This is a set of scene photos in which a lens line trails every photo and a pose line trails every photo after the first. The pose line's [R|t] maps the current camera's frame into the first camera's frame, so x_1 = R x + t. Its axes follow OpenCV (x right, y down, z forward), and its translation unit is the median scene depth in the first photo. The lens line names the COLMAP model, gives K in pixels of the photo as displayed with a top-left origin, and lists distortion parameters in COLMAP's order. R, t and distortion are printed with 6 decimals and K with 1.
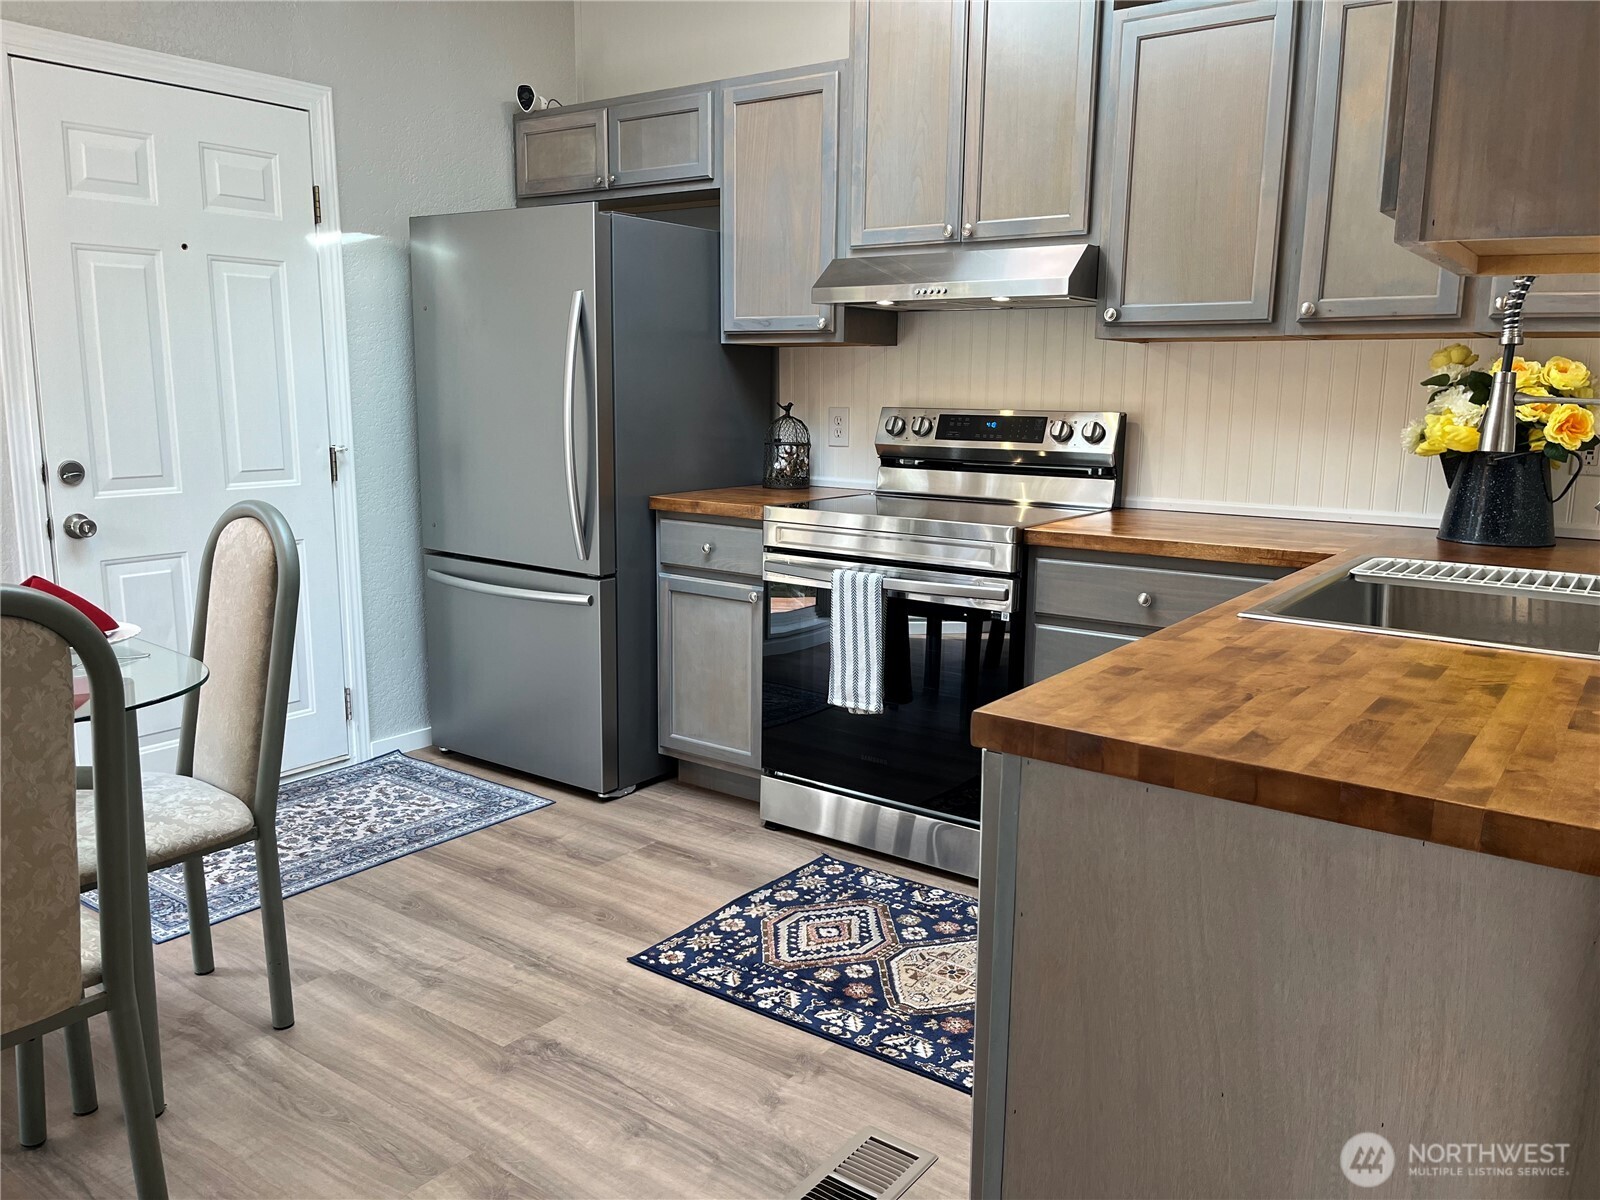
lens RADIAL K [[1201.9, 0, 806.2], [0, 1201.9, 601.2], [0, 0, 1]] dist [0.057918, -0.077870]
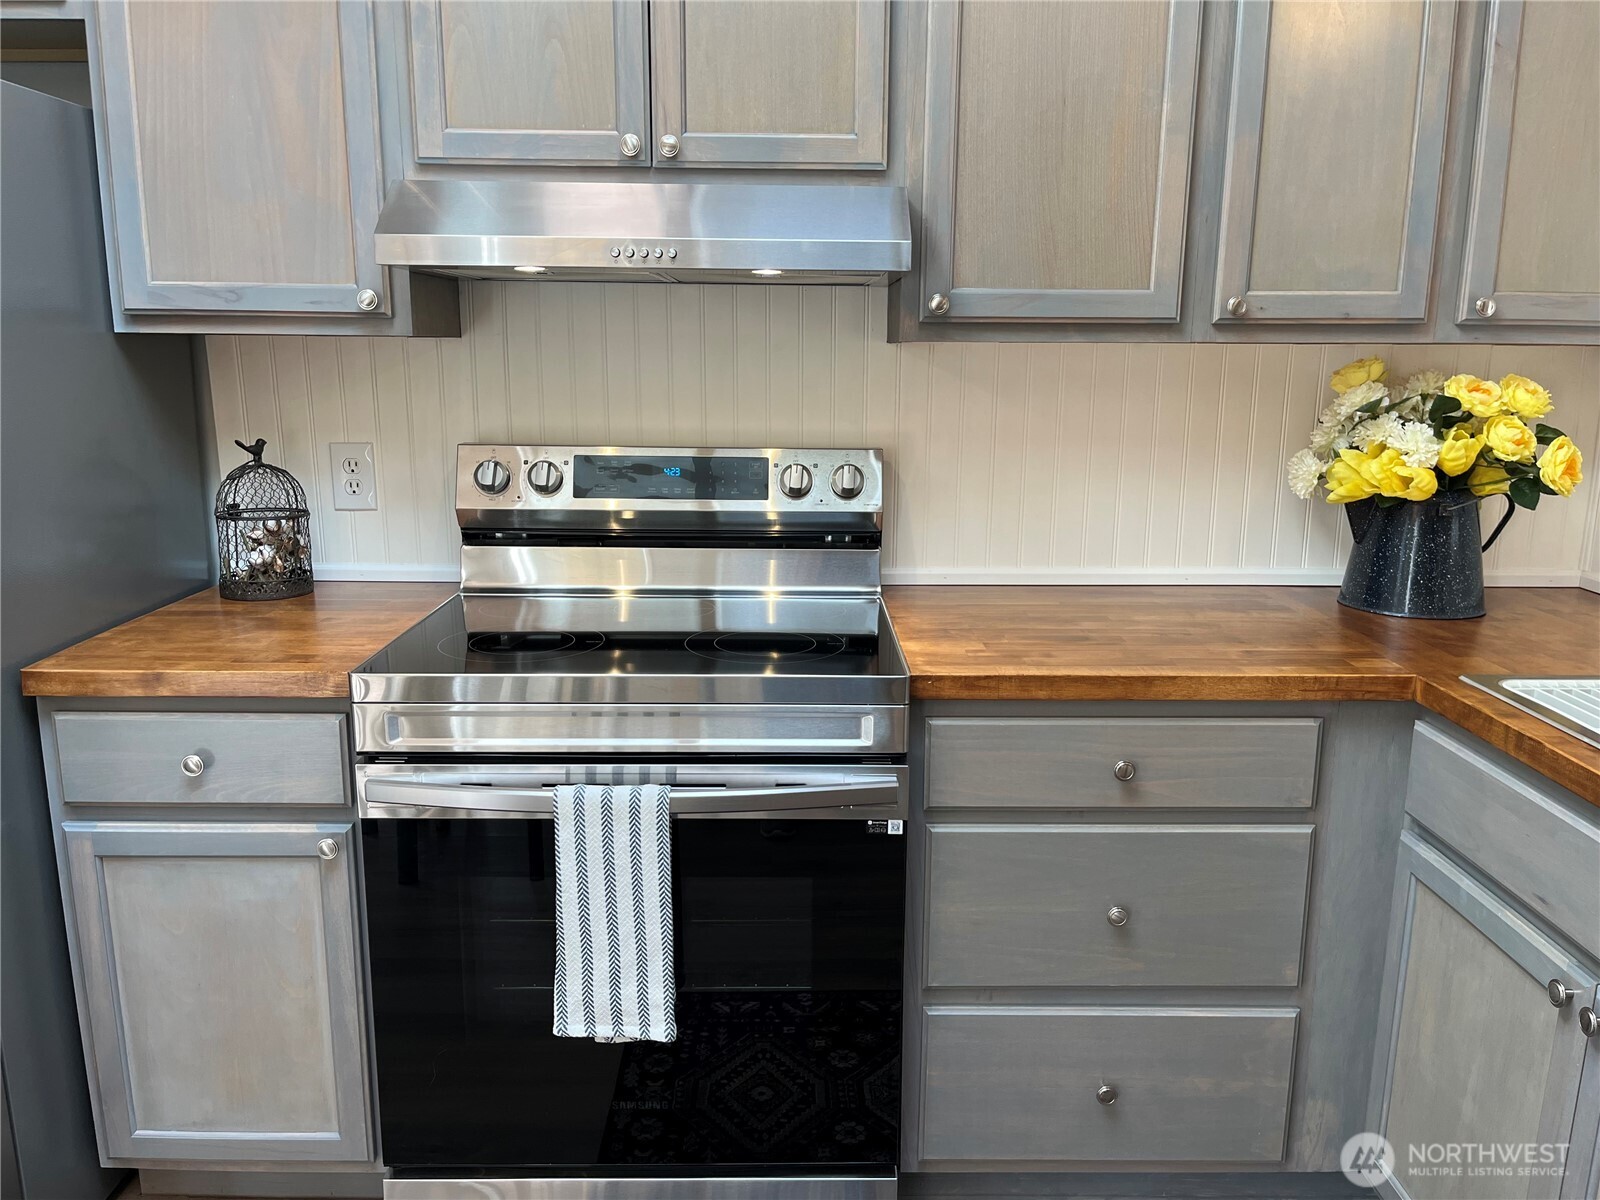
lens RADIAL K [[1201.9, 0, 801.6], [0, 1201.9, 596.3], [0, 0, 1]] dist [0.057918, -0.077870]
pose [[0.803837, -0.127411, 0.581045, -0.191735], [0.107563, 0.991823, 0.068679, -0.140721], [-0.585044, 0.007292, 0.810969, 0.548104]]
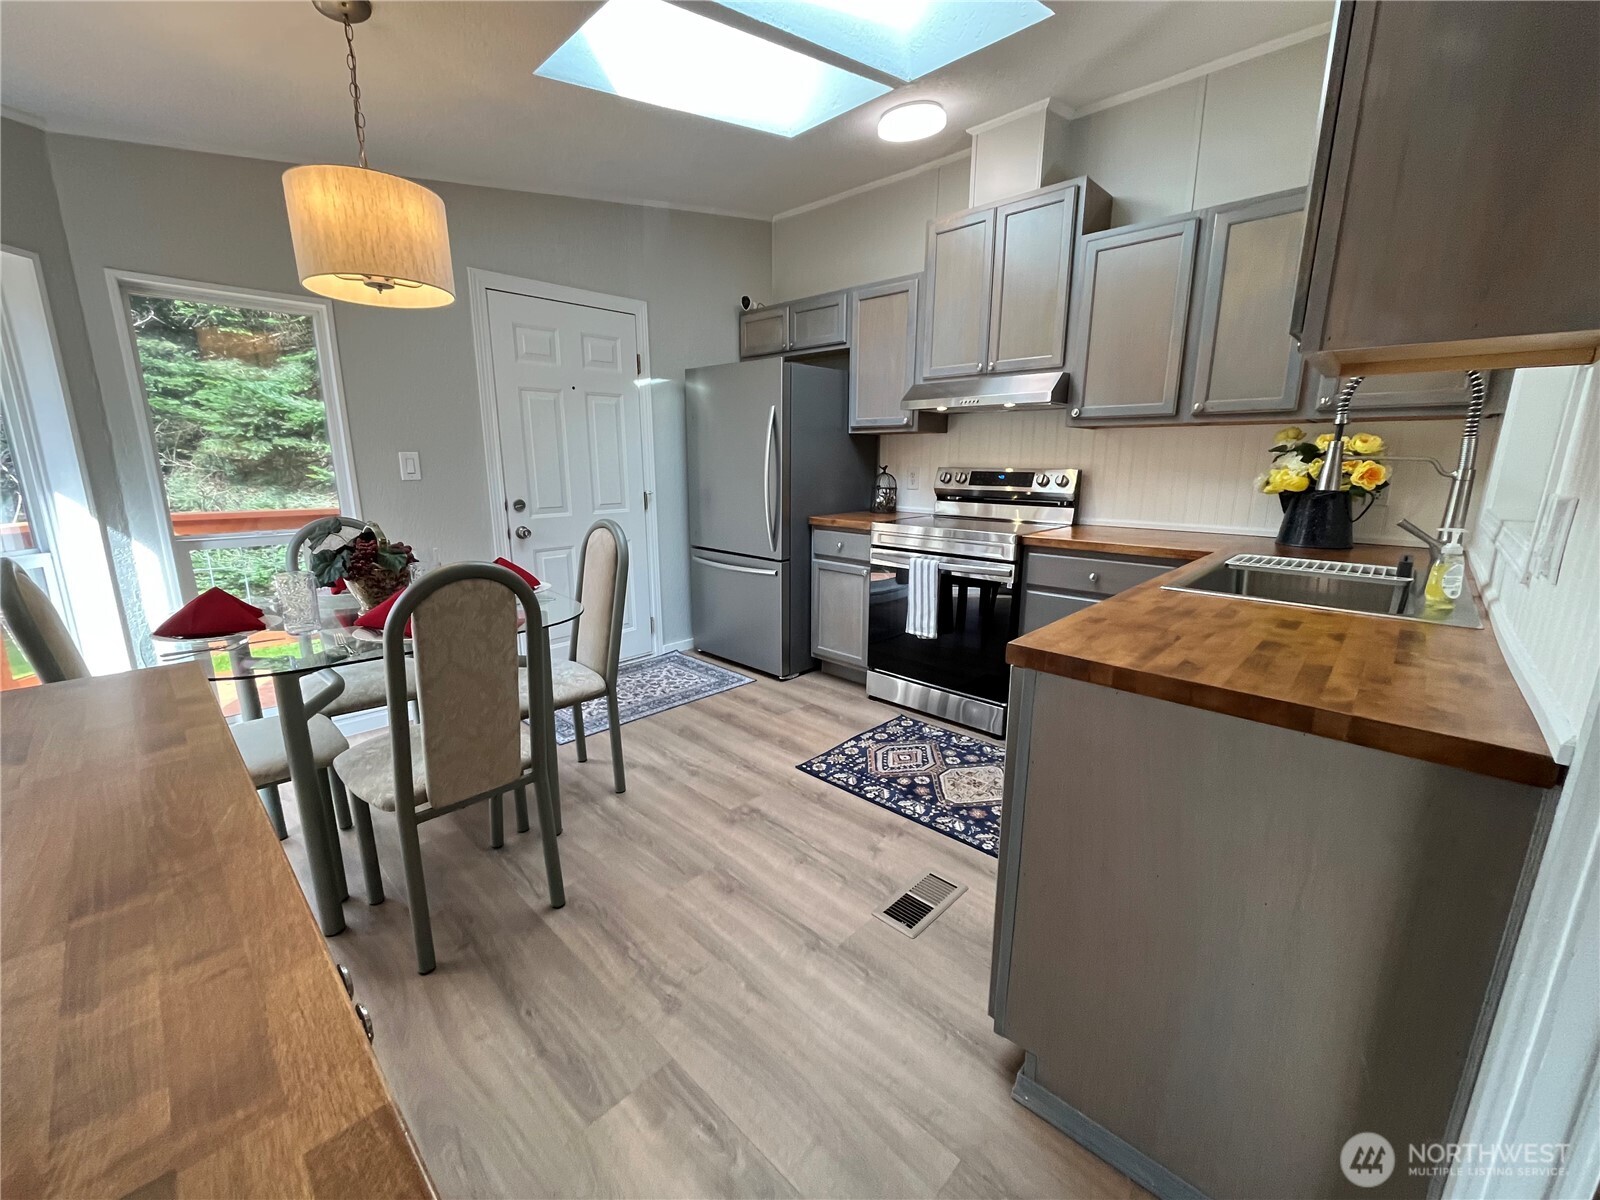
lens RADIAL K [[638.6, 0, 799.9], [0, 638.6, 593.4], [0, 0, 1]] dist [-0.002739, -0.000078]
pose [[0.991011, 0.017389, -0.132646, -0.014437], [-0.013366, 0.999425, 0.031153, -0.000958], [0.133111, -0.029100, 0.990674, 0.032704]]
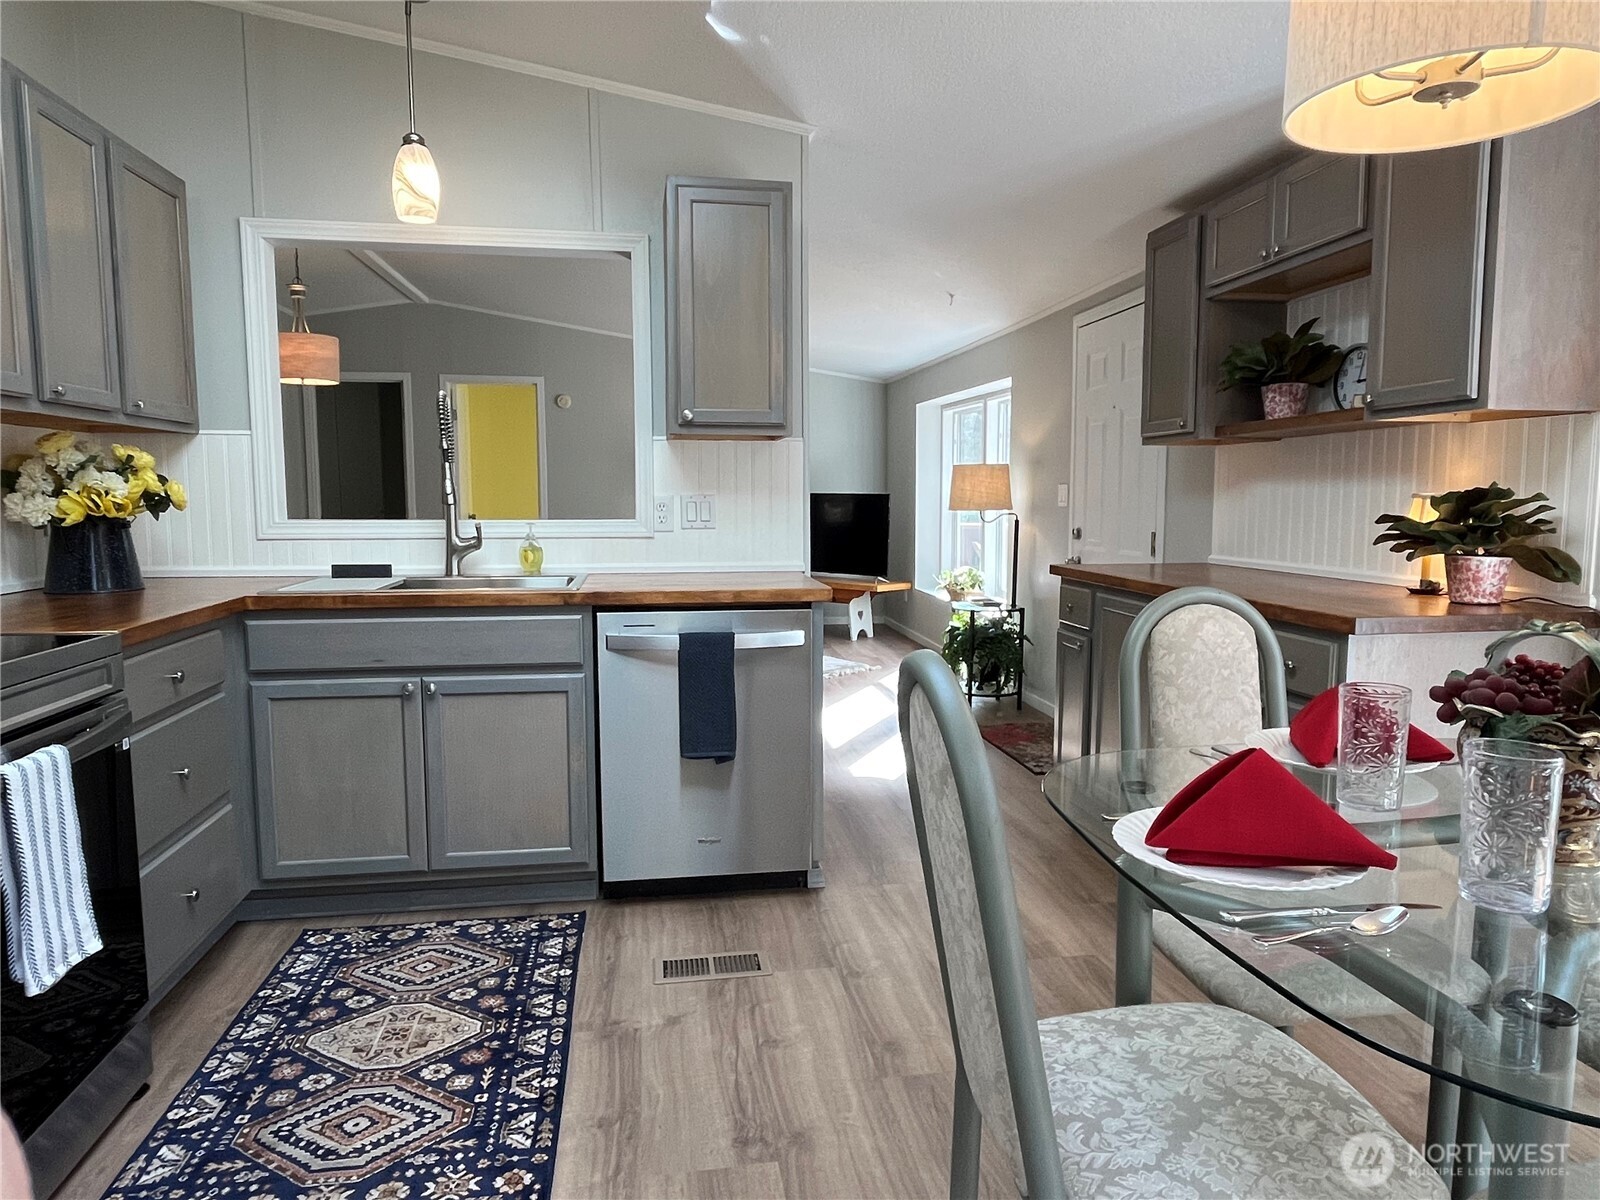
lens RADIAL K [[980.0, 0, 797.5], [0, 980.0, 595.3], [0, 0, 1]] dist [-0.000248, 0.000039]
pose [[-0.702431, -0.081757, 0.707041, -0.621374], [0.116176, 0.966888, 0.227223, -0.183886], [-0.702207, 0.241749, -0.669674, 1.137218]]
